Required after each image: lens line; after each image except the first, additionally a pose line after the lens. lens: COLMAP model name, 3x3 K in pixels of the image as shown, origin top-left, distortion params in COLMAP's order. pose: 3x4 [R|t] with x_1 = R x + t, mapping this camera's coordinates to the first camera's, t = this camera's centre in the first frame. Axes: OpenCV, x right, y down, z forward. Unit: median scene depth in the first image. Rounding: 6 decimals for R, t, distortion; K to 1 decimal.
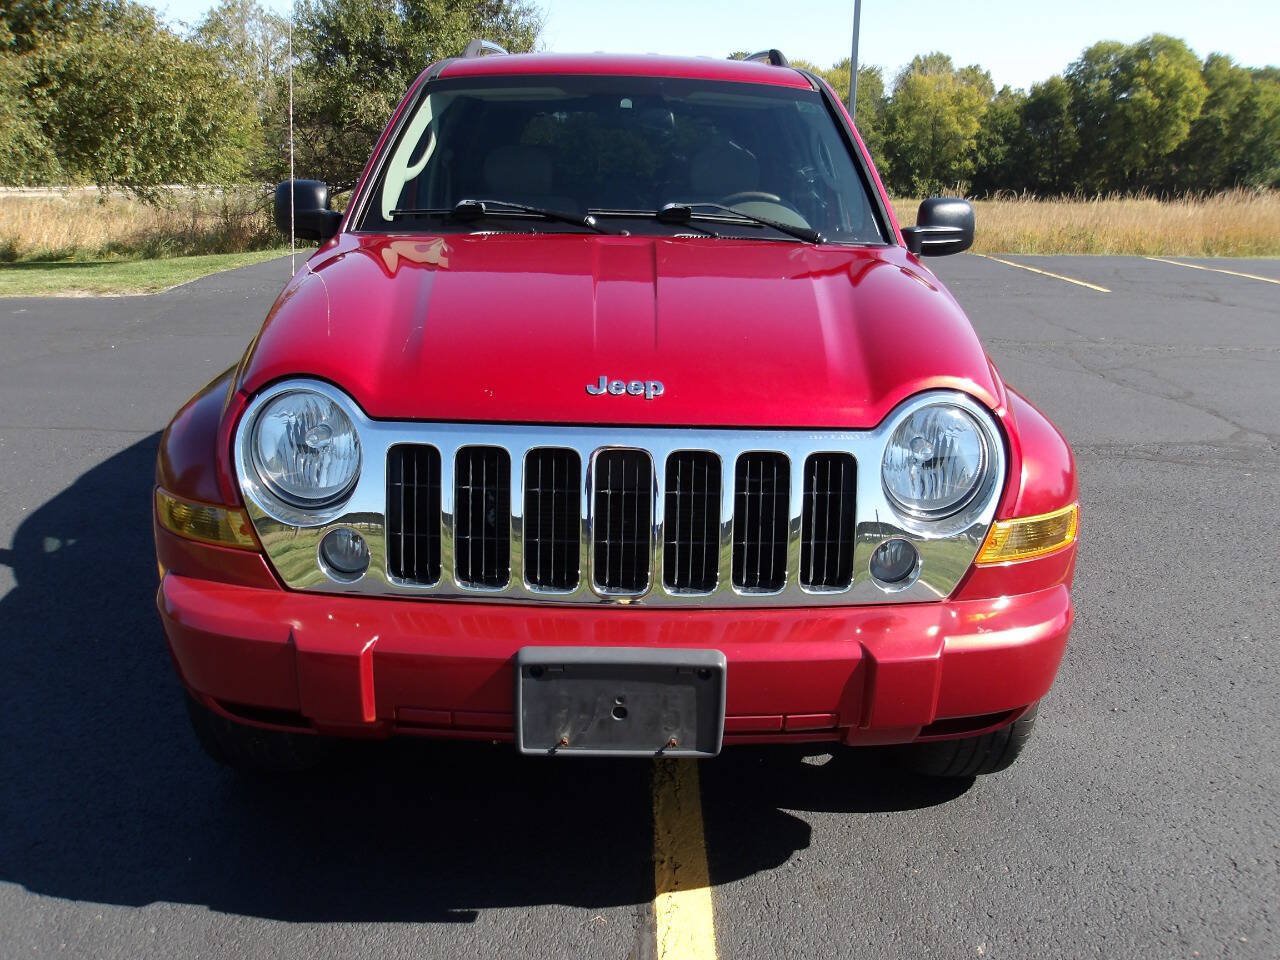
lens RADIAL K [[1068.4, 0, 639.6], [0, 1068.4, 479.3], [0, 0, 1]] dist [0.000802, 0.005230]
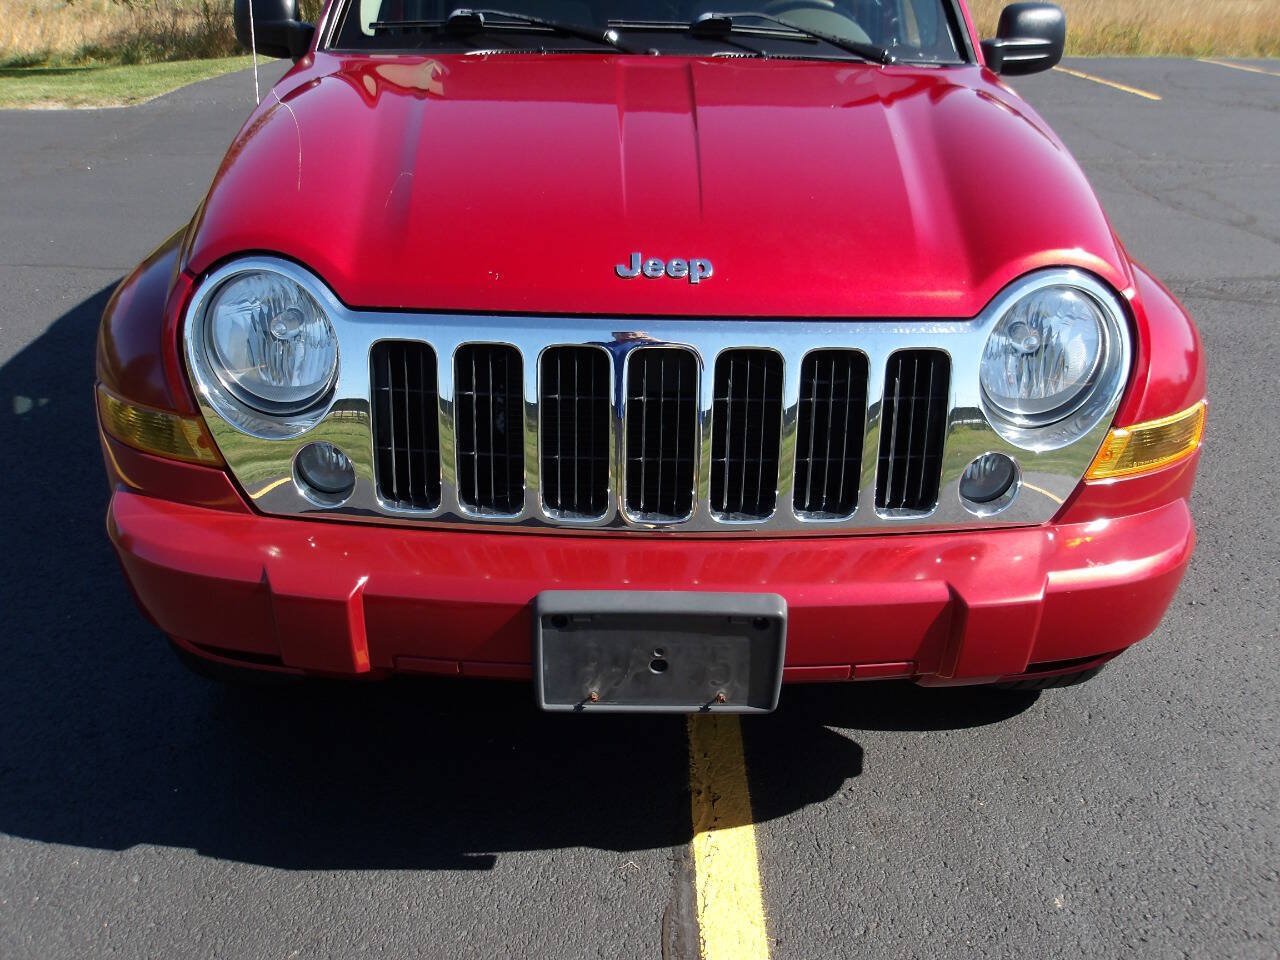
lens RADIAL K [[1068.4, 0, 639.9], [0, 1068.4, 480.4], [0, 0, 1]] dist [0.000802, 0.005230]
pose [[0.999964, -0.000123, -0.008535, -0.022705], [0.001580, 0.985300, 0.170827, -0.059618], [0.008389, -0.170834, 0.985264, 0.169874]]
